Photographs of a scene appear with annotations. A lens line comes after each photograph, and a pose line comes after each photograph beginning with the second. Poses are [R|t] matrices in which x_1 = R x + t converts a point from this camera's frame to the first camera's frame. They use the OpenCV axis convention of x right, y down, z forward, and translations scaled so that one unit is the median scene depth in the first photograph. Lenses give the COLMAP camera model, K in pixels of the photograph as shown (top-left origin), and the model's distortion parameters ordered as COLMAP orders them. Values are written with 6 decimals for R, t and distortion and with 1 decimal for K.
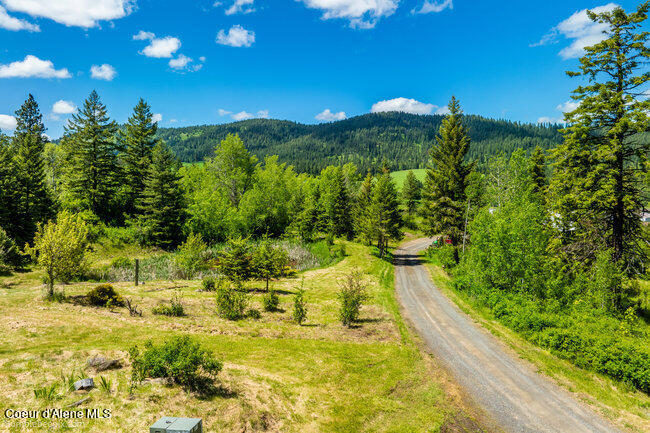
lens RADIAL K [[459.3, 0, 324.8], [0, 459.3, 190.1], [0, 0, 1]] dist [-0.034916, 0.000580]
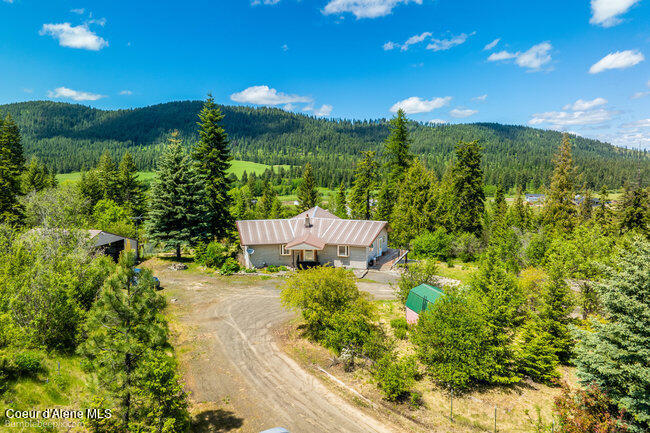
lens RADIAL K [[459.3, 0, 324.8], [0, 459.3, 190.1], [0, 0, 1]] dist [-0.034916, 0.000580]
pose [[0.911033, -0.025230, 0.411562, -0.593238], [0.013796, 0.999433, 0.030729, -0.138722], [-0.412103, -0.022318, 0.910864, -1.125573]]
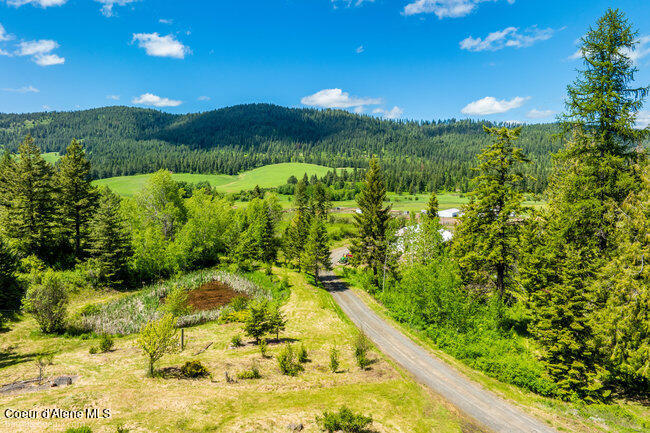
lens RADIAL K [[459.3, 0, 324.8], [0, 459.3, 190.1], [0, 0, 1]] dist [-0.034916, 0.000580]
pose [[0.959974, -0.015010, 0.279687, -0.205980], [0.009065, 0.999705, 0.022537, -0.142157], [-0.279943, -0.019100, 0.959827, -0.178800]]
